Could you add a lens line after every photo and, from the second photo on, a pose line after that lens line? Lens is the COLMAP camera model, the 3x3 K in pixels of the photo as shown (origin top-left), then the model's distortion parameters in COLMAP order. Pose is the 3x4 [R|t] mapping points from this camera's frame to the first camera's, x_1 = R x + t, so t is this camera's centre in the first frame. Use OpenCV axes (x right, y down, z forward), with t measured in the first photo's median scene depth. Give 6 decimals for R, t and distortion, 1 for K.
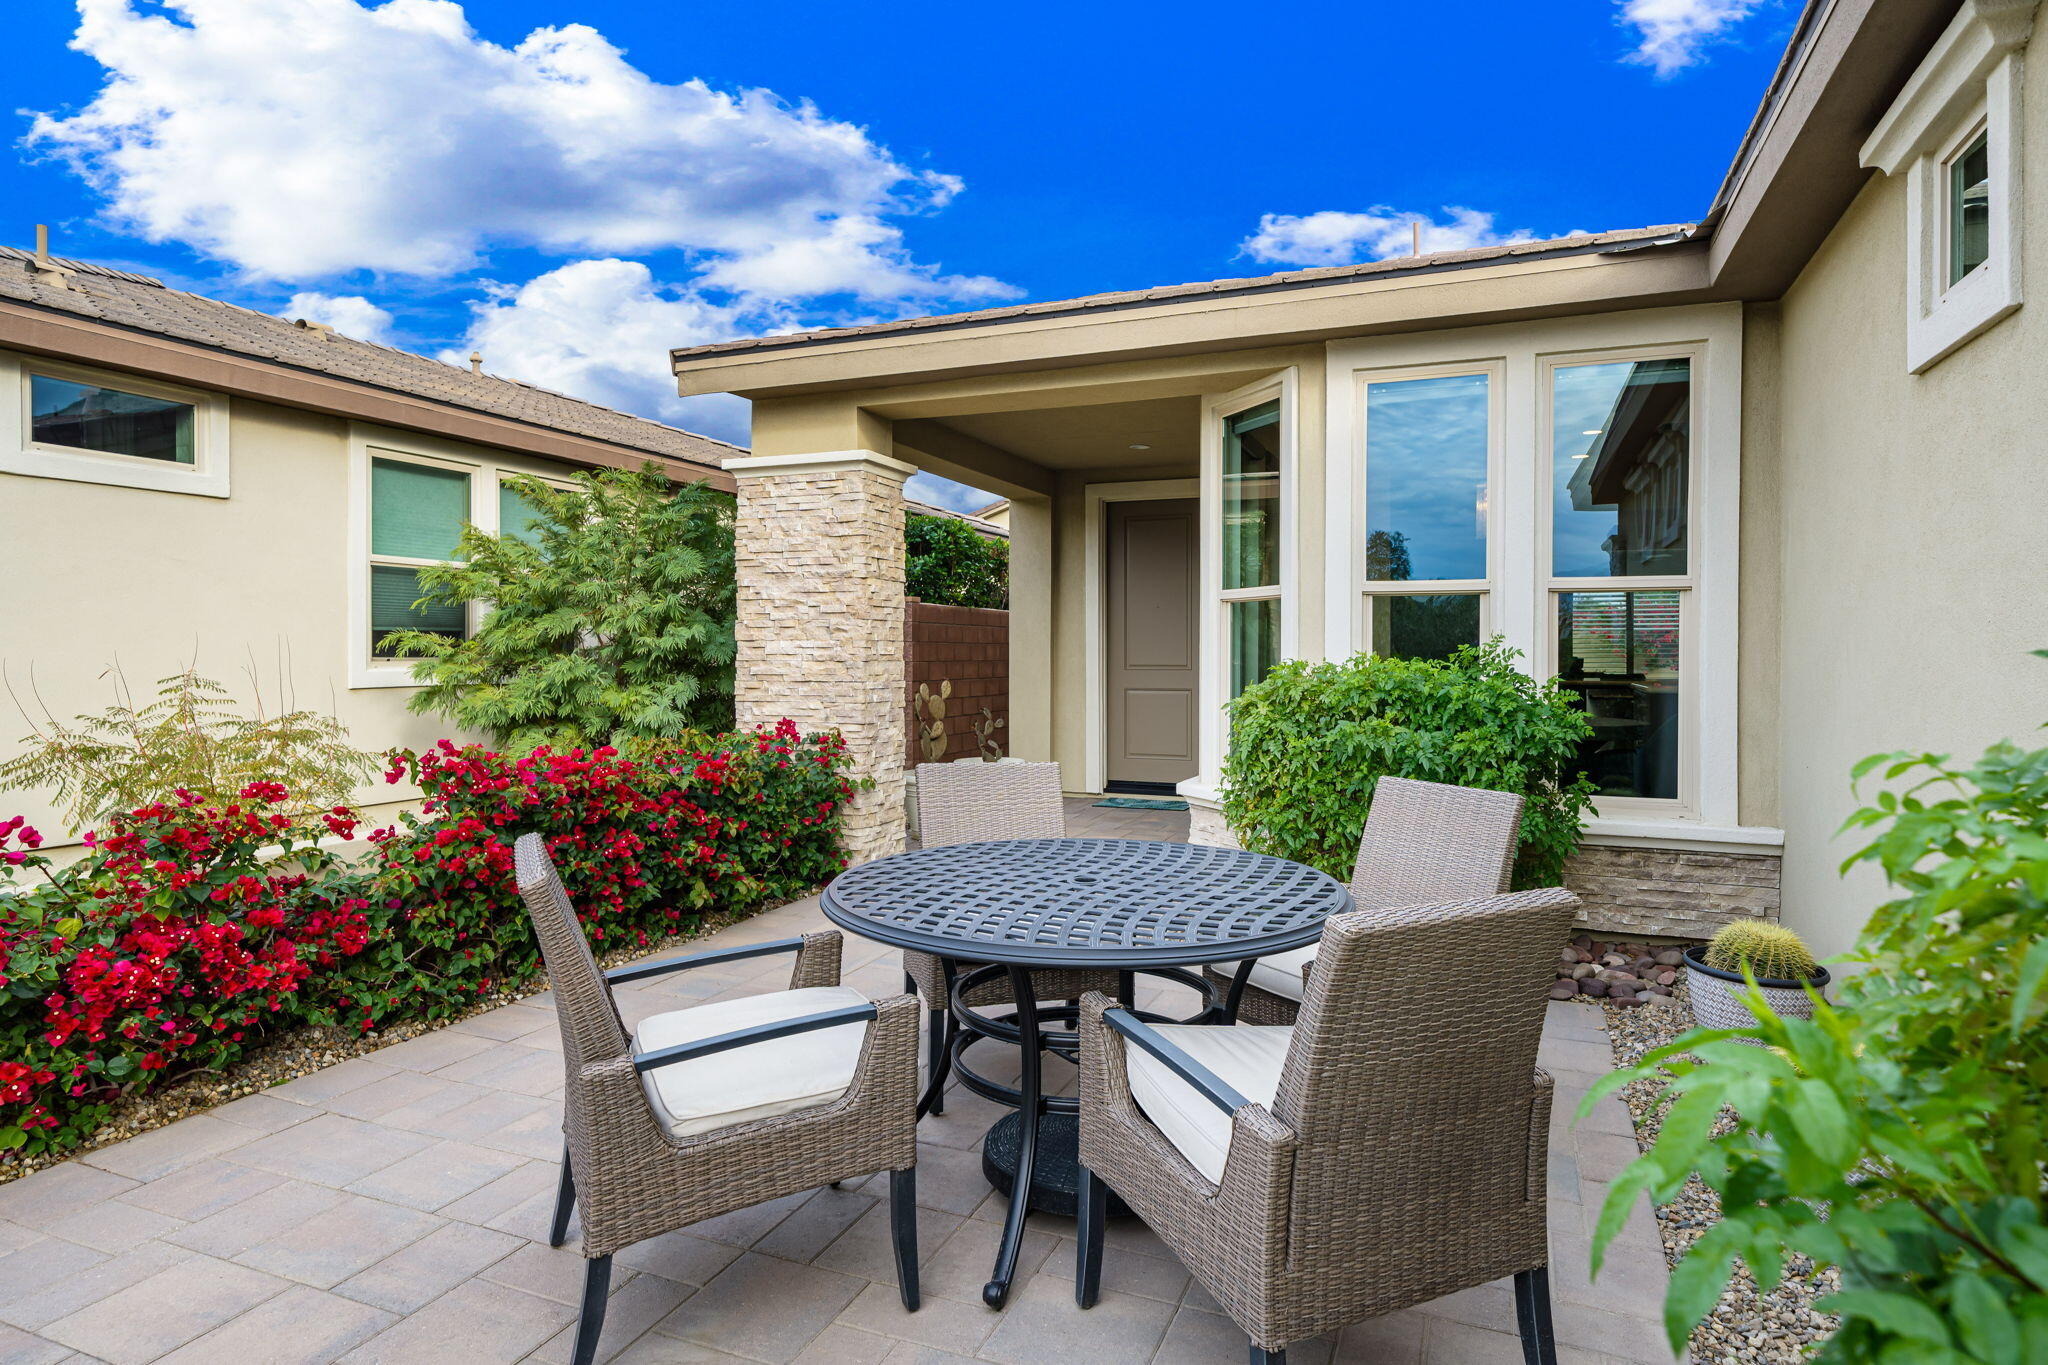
lens RADIAL K [[1161.4, 0, 1054.3], [0, 1161.4, 681.4], [0, 0, 1]] dist [-0.003042, -0.000440]
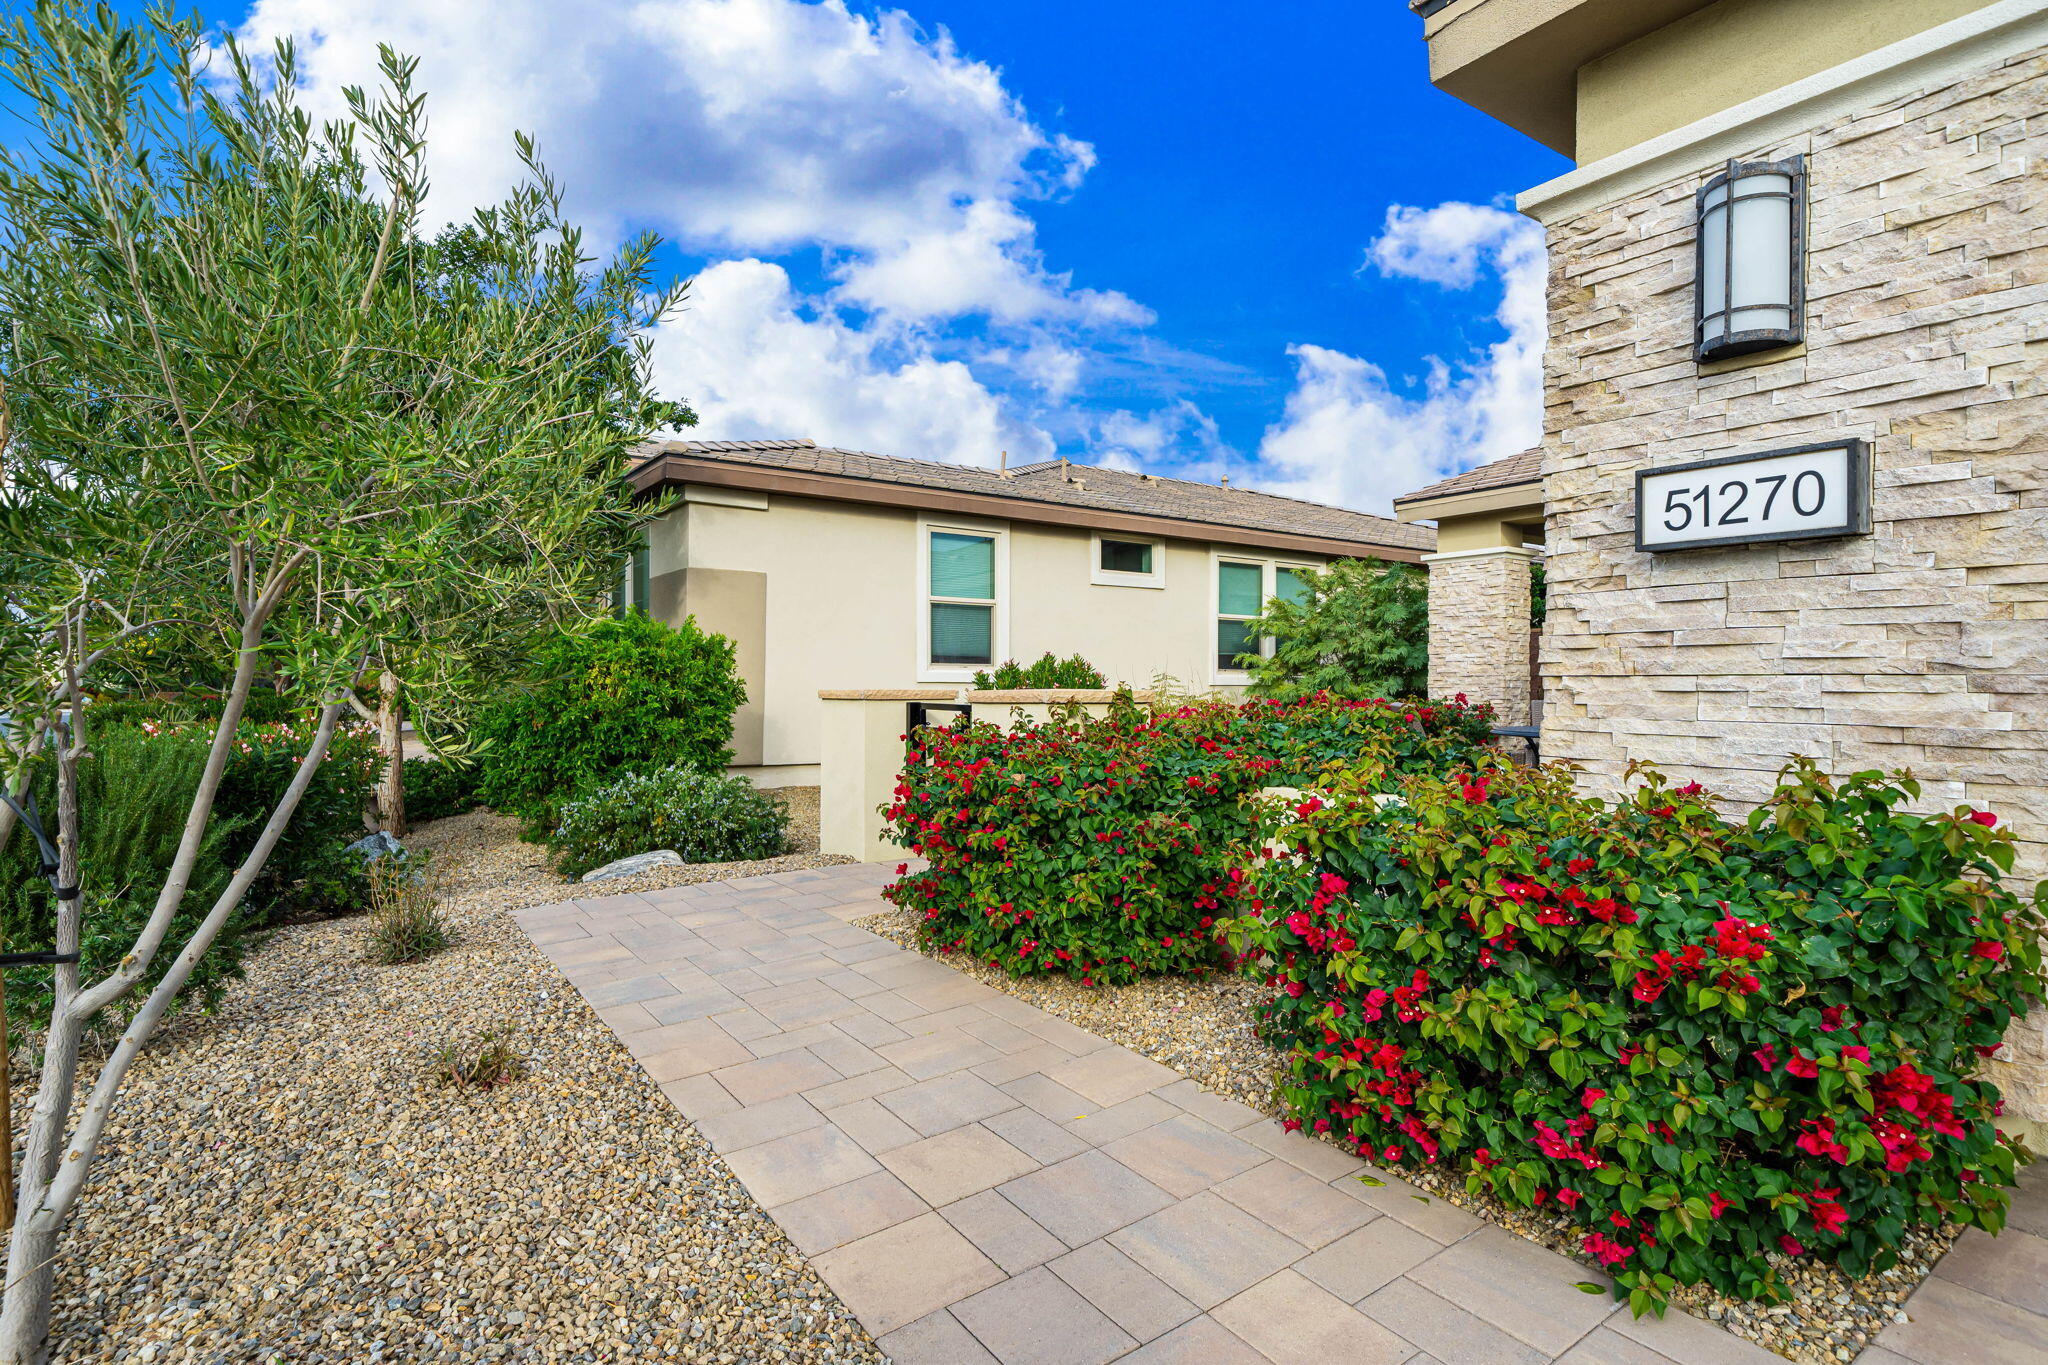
lens RADIAL K [[1078.5, 0, 1024.0], [0, 1078.5, 682.5], [0, 0, 1]] dist [0.001497, 0.000441]
pose [[0.836319, -0.002055, -0.548239, 0.113428], [-0.014441, 0.999563, -0.025776, 0.057371], [0.548053, 0.029474, 0.835924, -0.704255]]
